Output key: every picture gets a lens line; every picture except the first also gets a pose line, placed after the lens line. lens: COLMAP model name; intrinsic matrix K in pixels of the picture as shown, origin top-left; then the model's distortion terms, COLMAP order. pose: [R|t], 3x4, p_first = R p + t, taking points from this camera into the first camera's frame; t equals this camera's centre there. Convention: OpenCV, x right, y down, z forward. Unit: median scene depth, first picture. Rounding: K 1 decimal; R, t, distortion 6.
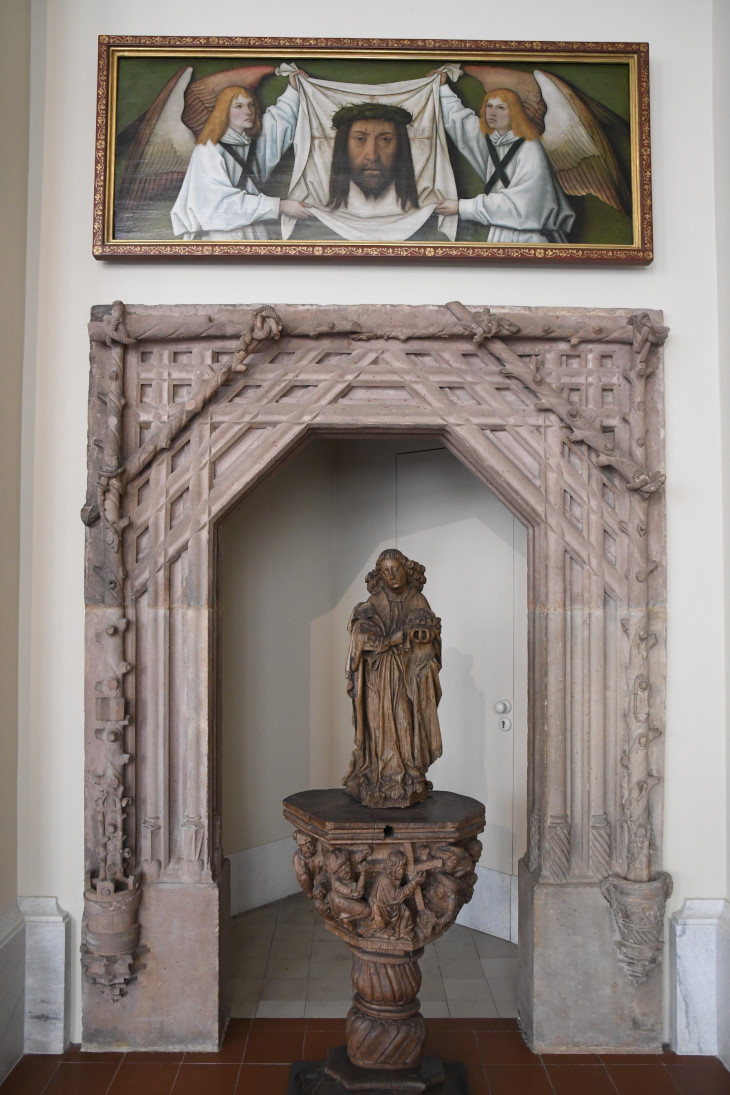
lens RADIAL K [[844.0, 0, 361.0], [0, 844.0, 549.2], [0, 0, 1]] dist [-0.004851, -0.000190]
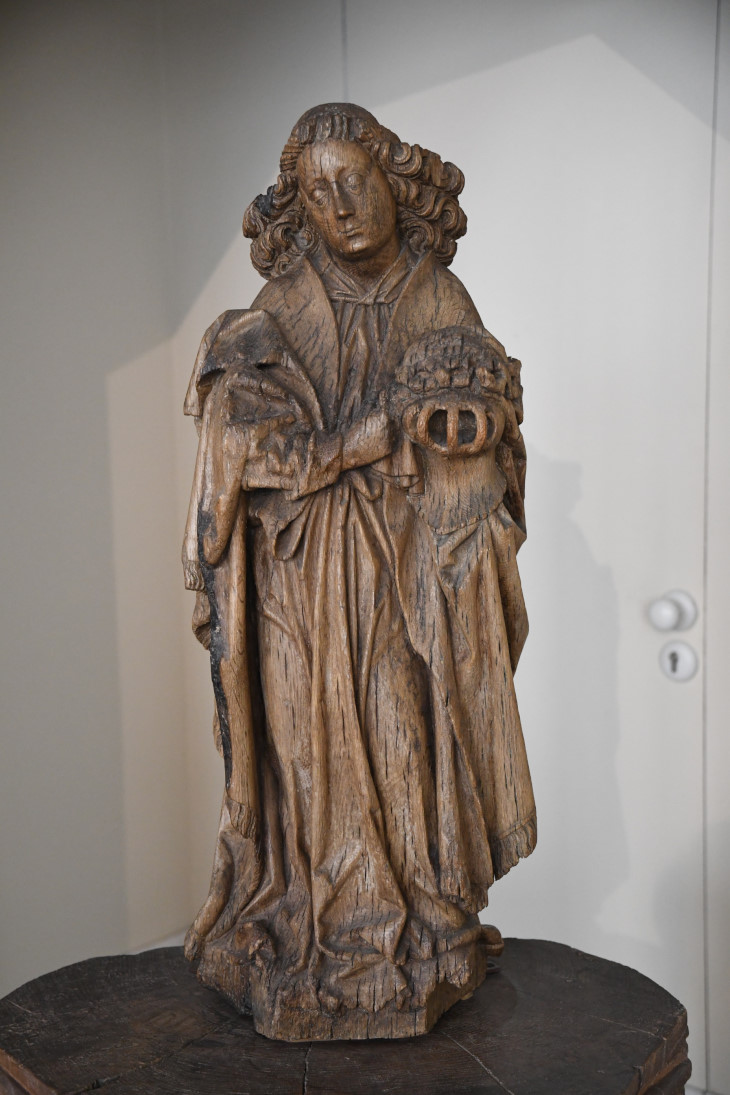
lens RADIAL K [[1809.3, 0, 361.5], [0, 1809.3, 552.8], [0, 0, 1]] dist [0.134614, 0.000000]
pose [[0.998187, -0.033844, 0.049768, 0.010799], [0.023671, 0.981035, 0.192381, 0.028806], [-0.055335, -0.190854, 0.980058, 0.420851]]
